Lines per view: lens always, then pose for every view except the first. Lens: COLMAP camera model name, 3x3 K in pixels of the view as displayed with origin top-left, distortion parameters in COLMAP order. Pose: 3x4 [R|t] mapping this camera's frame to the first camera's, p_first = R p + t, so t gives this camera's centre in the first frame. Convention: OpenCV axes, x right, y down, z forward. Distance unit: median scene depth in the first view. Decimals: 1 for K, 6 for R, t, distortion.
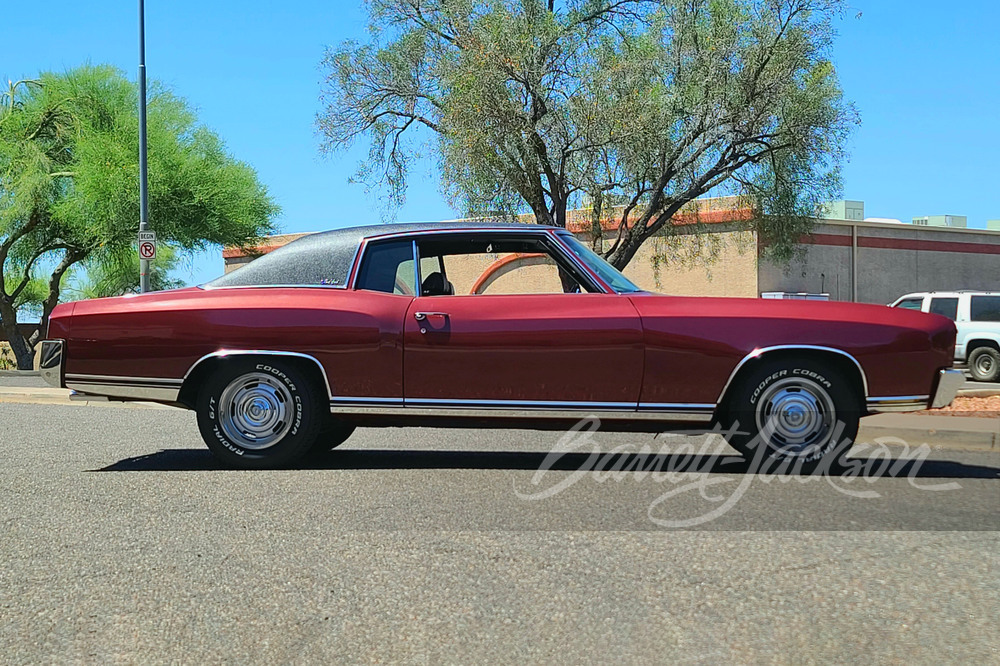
lens RADIAL K [[718.5, 0, 499.9], [0, 718.5, 331.9], [0, 0, 1]] dist [0.006079, -0.001229]
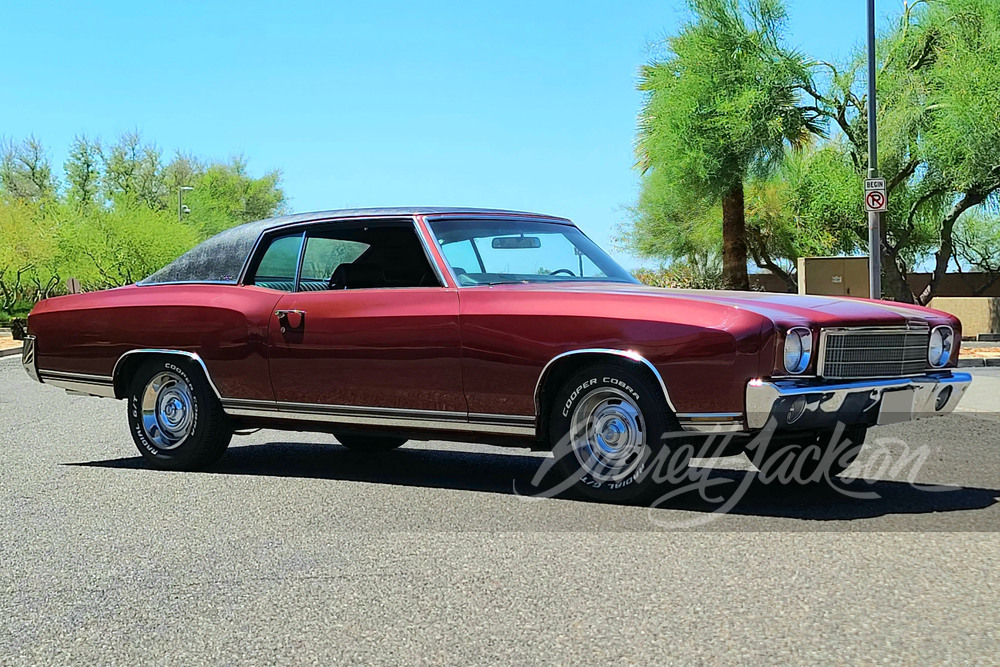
lens RADIAL K [[720.5, 0, 504.2], [0, 720.5, 332.3], [0, 0, 1]] dist [-0.021237, 0.008631]
pose [[0.990421, -0.013269, -0.137442, 0.267559], [0.017295, 0.999455, 0.028135, -0.017123], [0.136994, -0.030242, 0.990110, 0.102257]]
